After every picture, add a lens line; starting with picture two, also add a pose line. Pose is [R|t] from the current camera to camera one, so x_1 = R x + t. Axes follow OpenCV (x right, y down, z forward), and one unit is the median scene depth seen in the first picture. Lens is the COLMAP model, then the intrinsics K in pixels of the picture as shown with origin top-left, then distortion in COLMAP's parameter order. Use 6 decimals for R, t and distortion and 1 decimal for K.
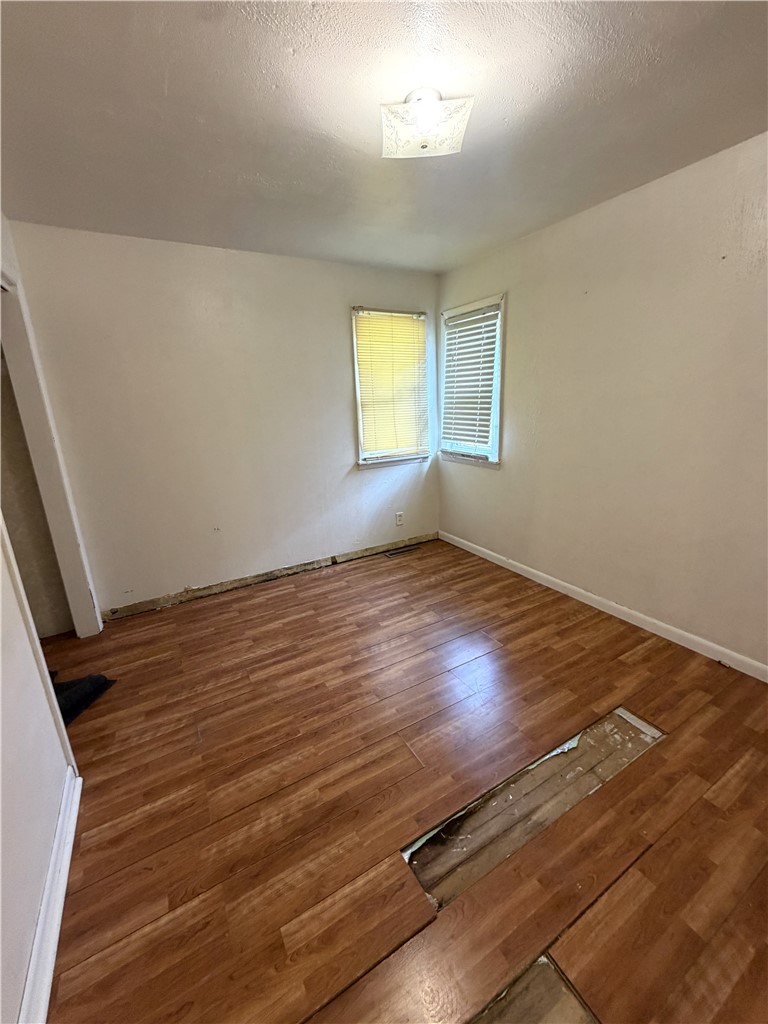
lens RADIAL K [[406.1, 0, 384.0], [0, 406.1, 512.0], [0, 0, 1]] dist [-0.000661, 0.000239]
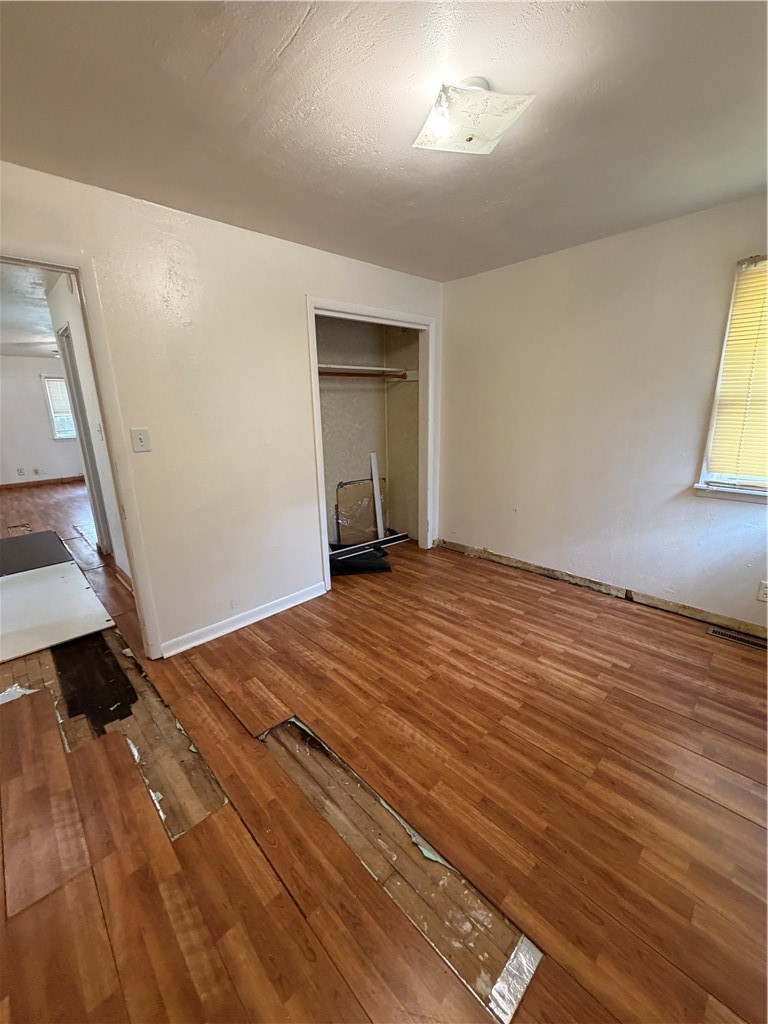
lens RADIAL K [[415.8, 0, 381.8], [0, 415.8, 498.1], [0, 0, 1]] dist [0.000009, -0.000019]
pose [[0.238766, 0.248133, -0.938840, 0.651050], [-0.252168, 0.949480, 0.186814, -0.126641], [0.937764, 0.192140, 0.289275, 0.354122]]
